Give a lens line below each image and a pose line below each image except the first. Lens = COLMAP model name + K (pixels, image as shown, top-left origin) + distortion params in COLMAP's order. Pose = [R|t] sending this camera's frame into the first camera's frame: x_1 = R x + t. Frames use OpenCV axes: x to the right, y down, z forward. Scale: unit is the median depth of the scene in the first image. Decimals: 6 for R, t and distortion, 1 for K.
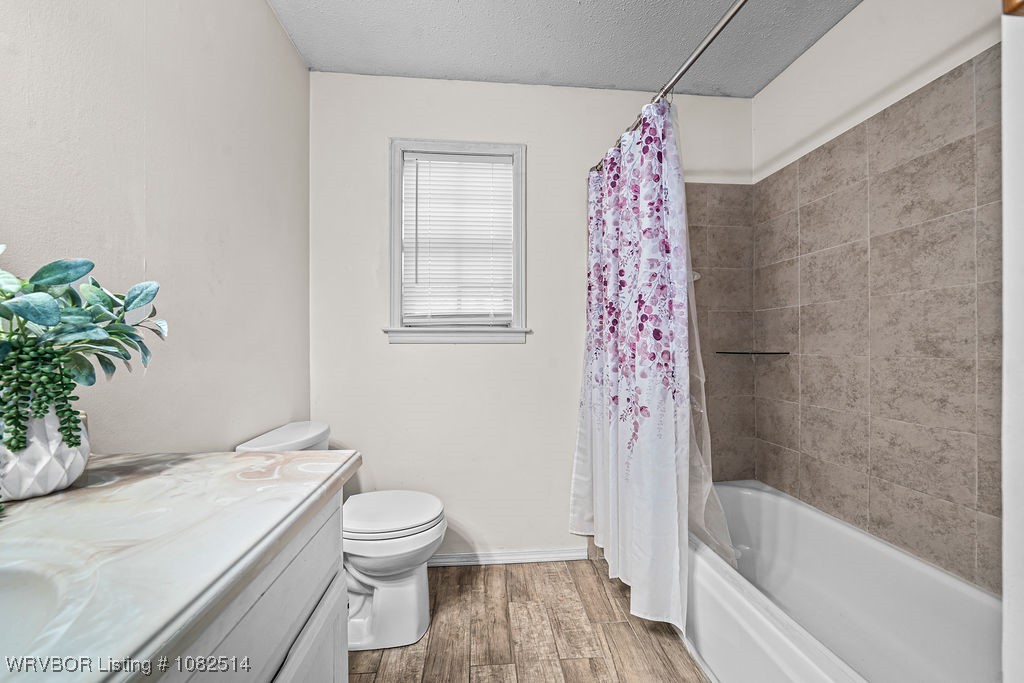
lens RADIAL K [[398.6, 0, 512.5], [0, 398.6, 333.2], [0, 0, 1]] dist [-0.005161, -0.000100]
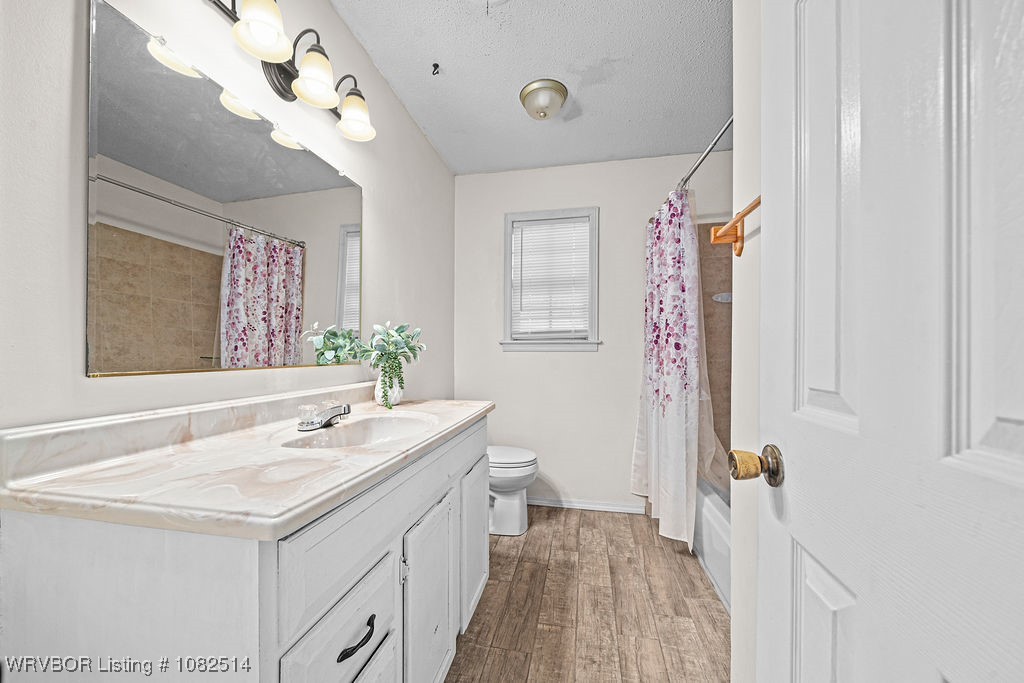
lens RADIAL K [[398.6, 0, 512.5], [0, 398.6, 333.2], [0, 0, 1]] dist [-0.005161, -0.000100]
pose [[0.965489, 0.000650, -0.260442, 0.141464], [-0.005994, 0.999787, -0.019728, -0.011095], [0.260374, 0.020609, 0.965288, -0.539826]]
